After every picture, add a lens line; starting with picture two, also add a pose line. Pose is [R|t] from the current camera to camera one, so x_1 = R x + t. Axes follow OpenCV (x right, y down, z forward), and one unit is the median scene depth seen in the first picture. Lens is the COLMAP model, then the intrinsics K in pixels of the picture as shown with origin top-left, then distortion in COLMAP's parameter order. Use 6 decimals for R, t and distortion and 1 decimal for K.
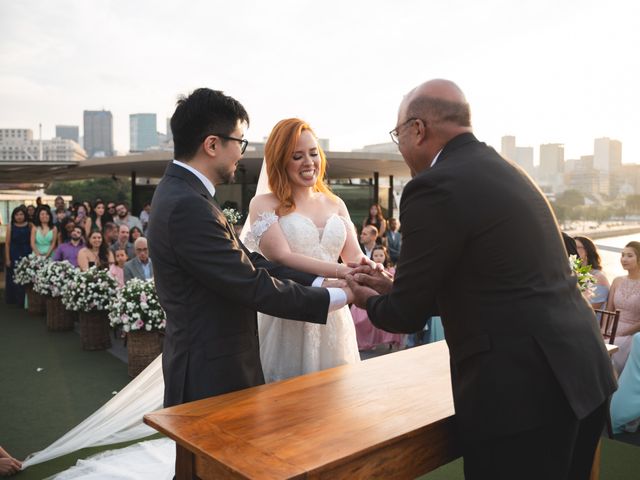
lens RADIAL K [[645.4, 0, 298.5], [0, 645.4, 250.0], [0, 0, 1]] dist [-0.066796, 0.000000]
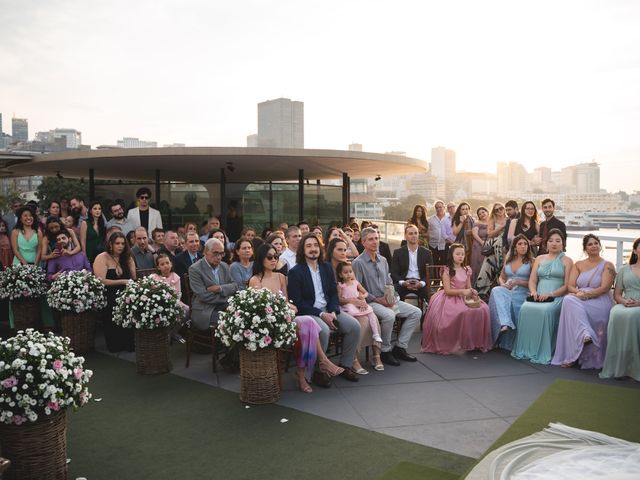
lens RADIAL K [[636.0, 0, 319.6], [0, 636.0, 238.6], [0, 0, 1]] dist [-0.103946, 0.000000]
pose [[0.965075, -0.013694, 0.261617, -0.325195], [0.019943, 0.999575, -0.021246, -0.000138], [-0.261215, 0.025721, 0.964938, 0.141275]]
